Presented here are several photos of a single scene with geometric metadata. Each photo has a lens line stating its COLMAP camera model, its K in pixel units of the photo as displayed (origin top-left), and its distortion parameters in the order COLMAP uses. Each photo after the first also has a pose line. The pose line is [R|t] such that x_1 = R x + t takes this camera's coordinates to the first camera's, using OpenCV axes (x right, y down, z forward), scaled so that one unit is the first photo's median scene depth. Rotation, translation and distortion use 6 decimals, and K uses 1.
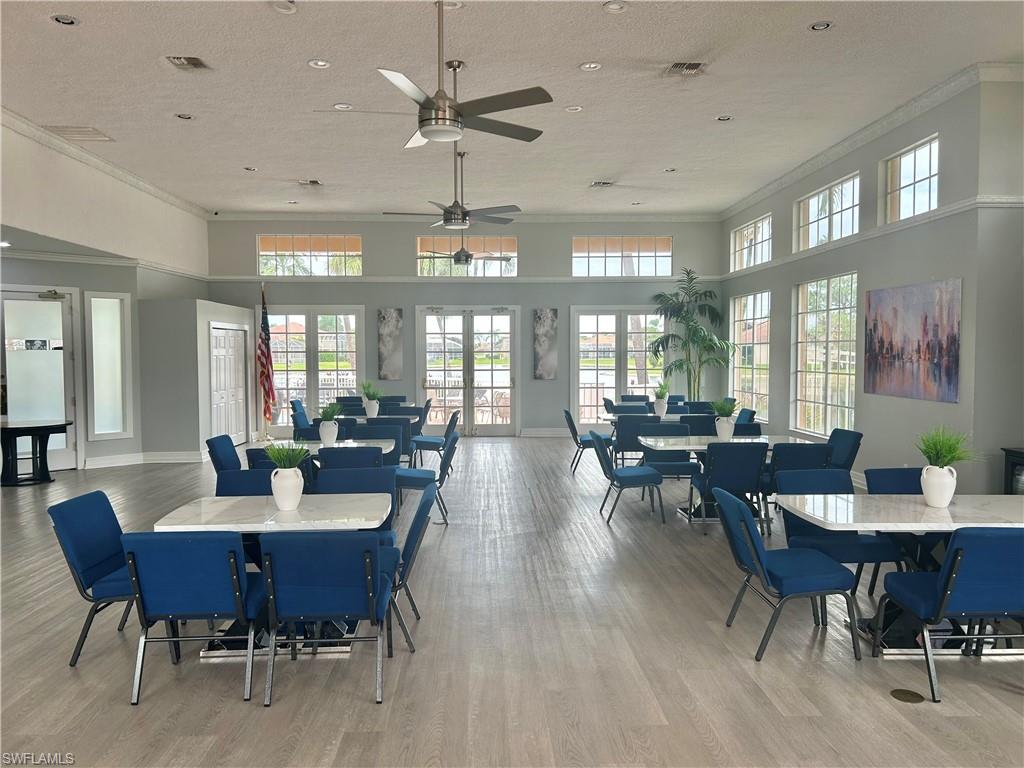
lens RADIAL K [[762.0, 0, 512.0], [0, 762.0, 384.0], [0, 0, 1]] dist [0.069614, -0.104098]
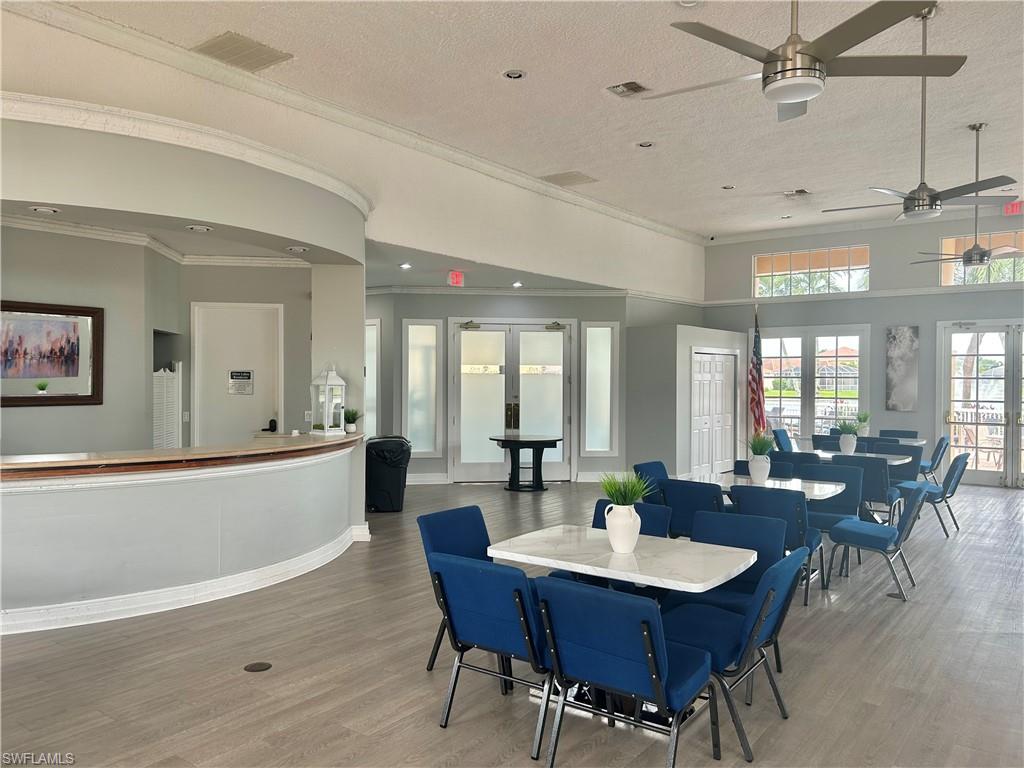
lens RADIAL K [[762.0, 0, 512.0], [0, 762.0, 384.0], [0, 0, 1]] dist [0.069614, -0.104098]
pose [[0.765879, 0.011790, -0.642876, 0.077420], [-0.033633, 0.999198, -0.021743, -0.003247], [0.642104, 0.038274, 0.765661, 0.100114]]
